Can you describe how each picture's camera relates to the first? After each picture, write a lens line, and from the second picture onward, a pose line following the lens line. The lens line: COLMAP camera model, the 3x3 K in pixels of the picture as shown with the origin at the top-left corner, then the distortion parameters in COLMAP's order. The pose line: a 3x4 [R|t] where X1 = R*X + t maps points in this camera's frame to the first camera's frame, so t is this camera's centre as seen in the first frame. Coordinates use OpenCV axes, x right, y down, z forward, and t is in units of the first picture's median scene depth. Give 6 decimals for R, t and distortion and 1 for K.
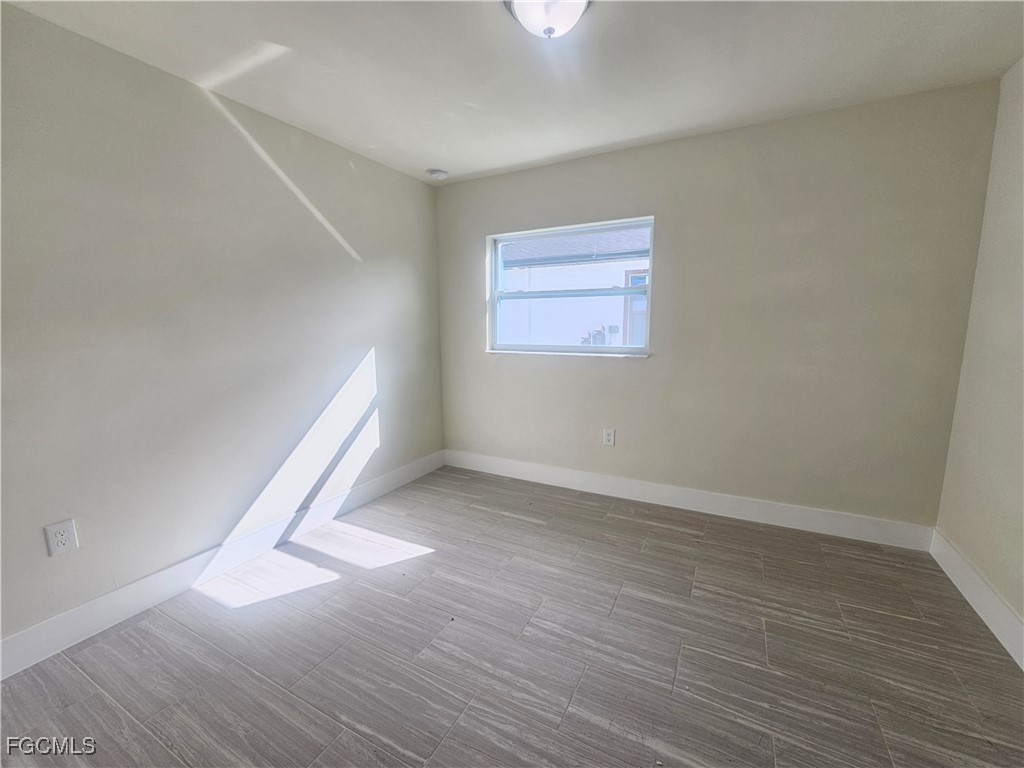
lens RADIAL K [[423.1, 0, 512.8], [0, 423.1, 387.3], [0, 0, 1]] dist [-0.001102, 0.000244]
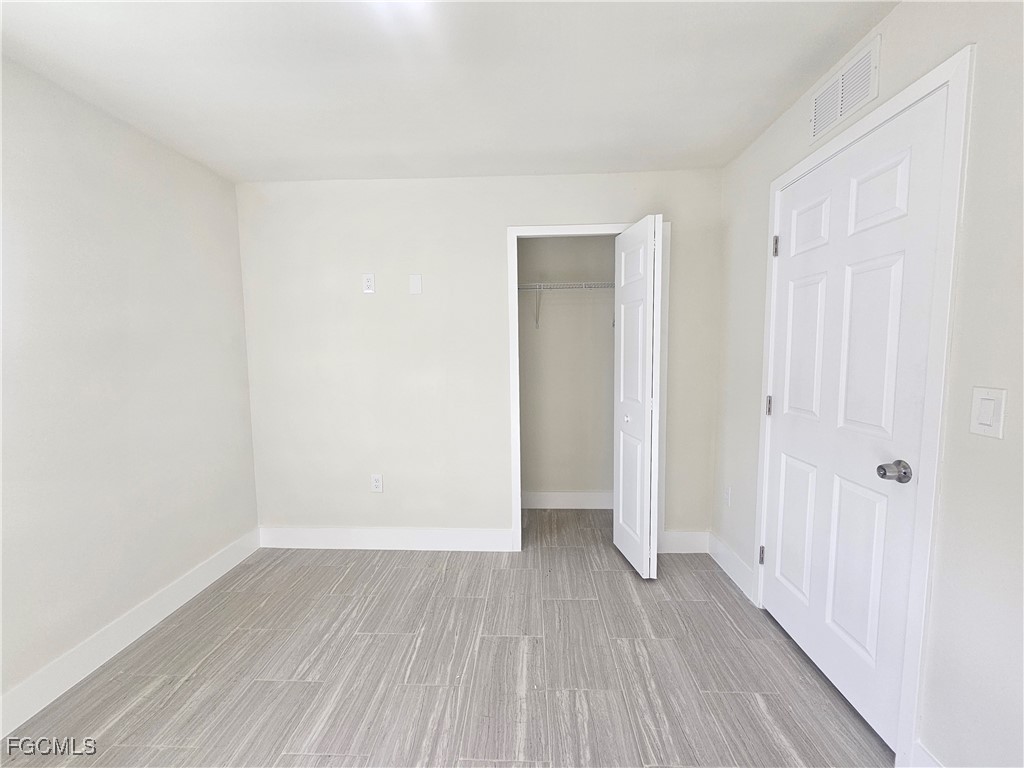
lens RADIAL K [[423.1, 0, 512.8], [0, 423.1, 387.3], [0, 0, 1]] dist [-0.001102, 0.000244]
pose [[-0.425034, -0.068647, 0.902571, -0.511935], [0.153227, 0.977274, 0.146485, -0.167847], [-0.892114, 0.200560, -0.404856, 0.937495]]
